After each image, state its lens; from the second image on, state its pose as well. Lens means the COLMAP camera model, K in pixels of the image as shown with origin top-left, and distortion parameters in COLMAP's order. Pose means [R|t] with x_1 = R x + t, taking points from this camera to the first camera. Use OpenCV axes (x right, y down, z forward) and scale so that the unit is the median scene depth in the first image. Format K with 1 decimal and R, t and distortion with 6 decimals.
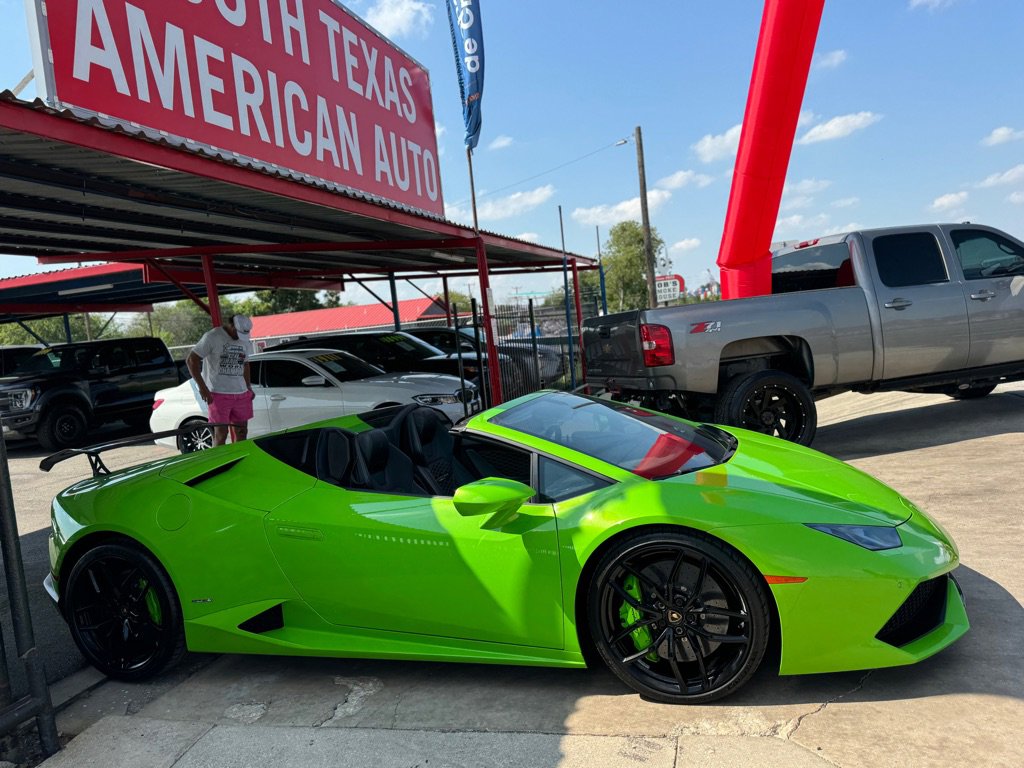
lens RADIAL K [[782.8, 0, 508.4], [0, 782.8, 374.5], [0, 0, 1]] dist [0.078221, -0.130893]
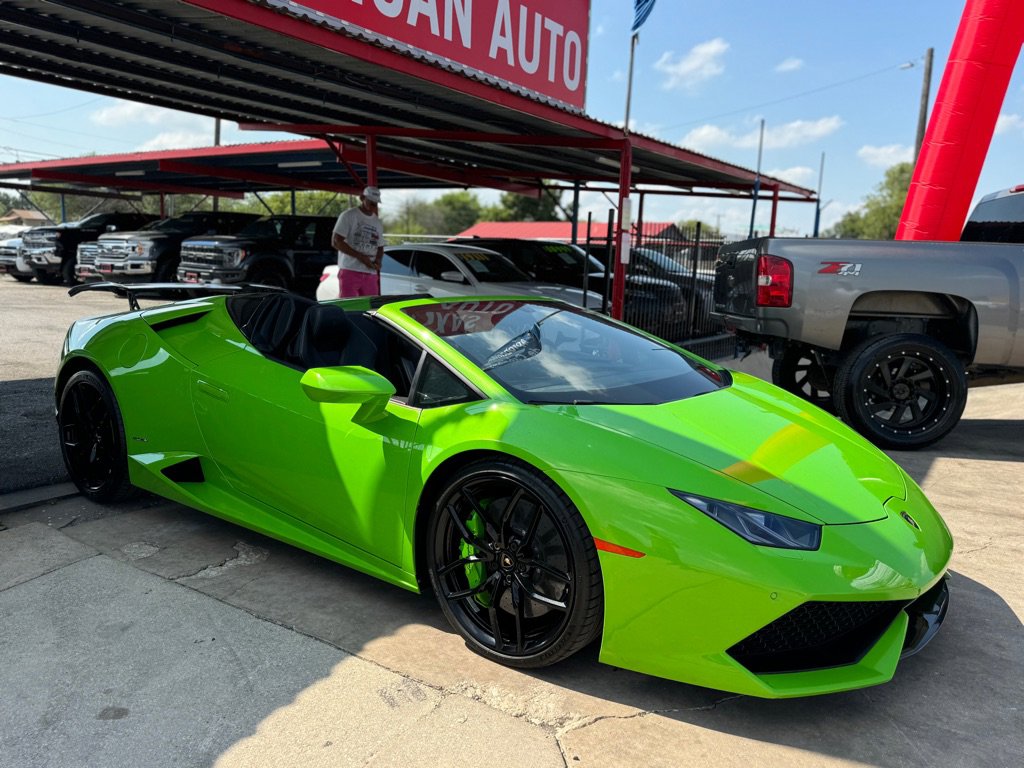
lens RADIAL K [[778.6, 0, 503.5], [0, 778.6, 389.6], [0, 0, 1]] dist [0.081729, -0.114590]
pose [[0.939444, 0.188299, -0.286336, 0.208904], [-0.154572, 0.978527, 0.136358, 0.006860], [0.305863, -0.083841, 0.948377, 0.113664]]
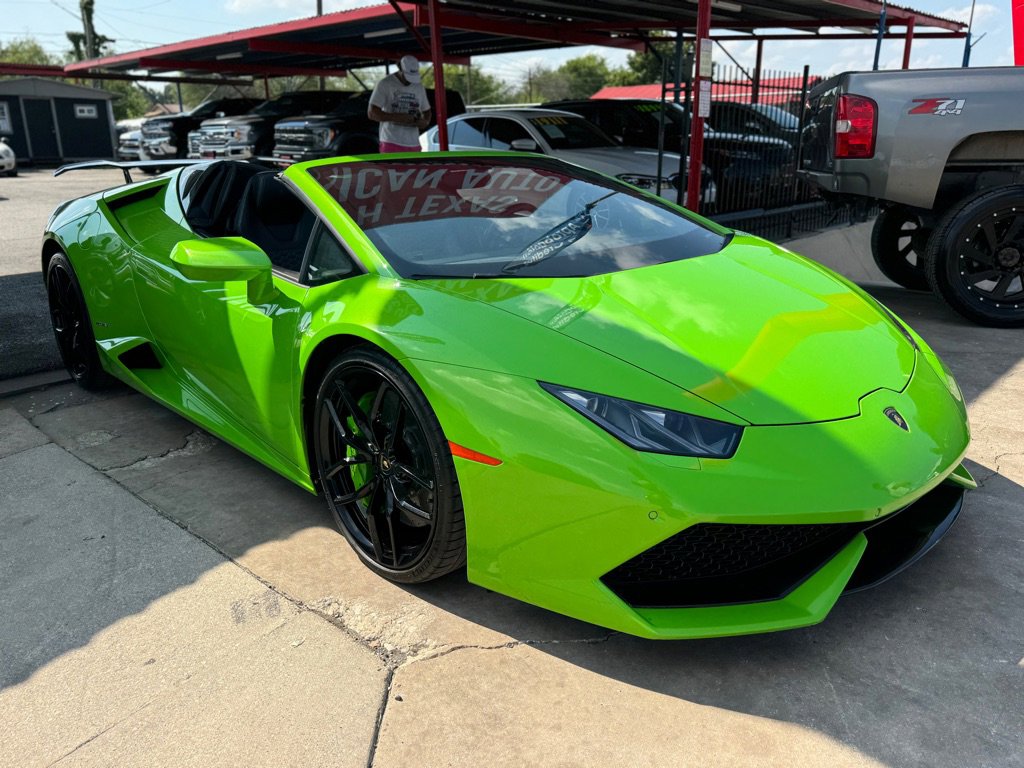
lens RADIAL K [[785.1, 0, 512.0], [0, 785.1, 384.0], [0, 0, 1]] dist [0.045489, -0.069239]
pose [[0.885393, 0.228405, -0.404859, 0.298780], [-0.109541, 0.948948, 0.295800, 0.005809], [0.451752, -0.217550, 0.865212, 0.227434]]
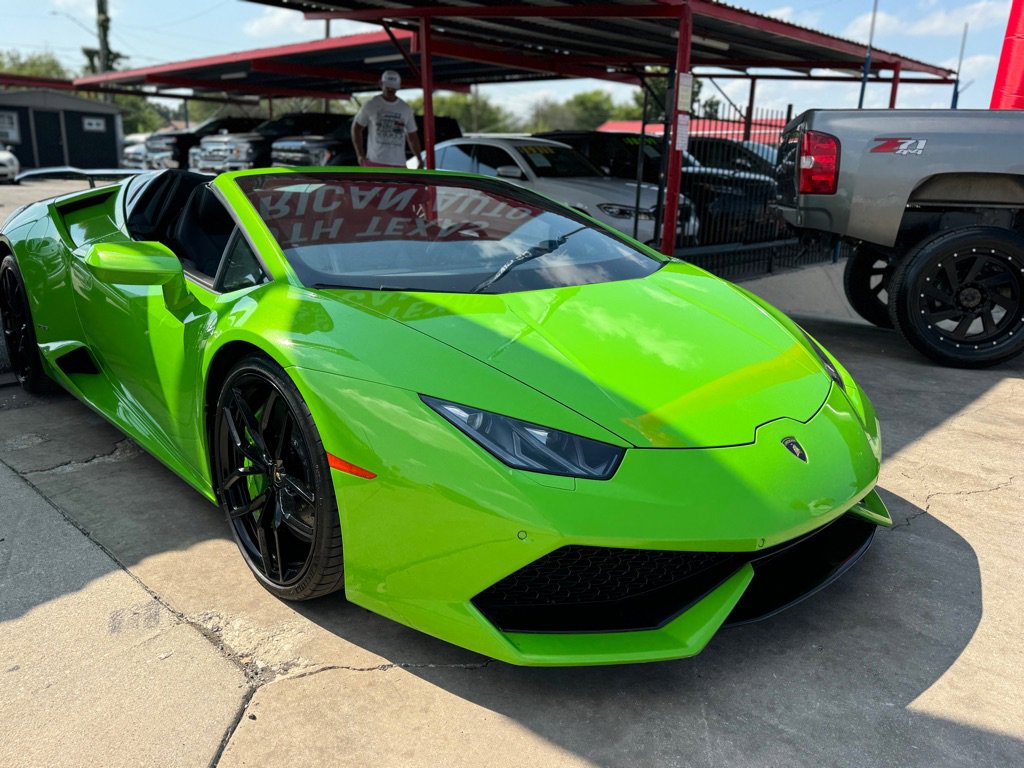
lens RADIAL K [[782.8, 0, 508.4], [0, 782.8, 374.5], [0, 0, 1]] dist [0.078221, -0.130893]
pose [[0.874544, 0.244296, -0.418918, 0.337830], [-0.146057, 0.956422, 0.252834, 0.005677], [0.462429, -0.159928, 0.872114, 0.251408]]
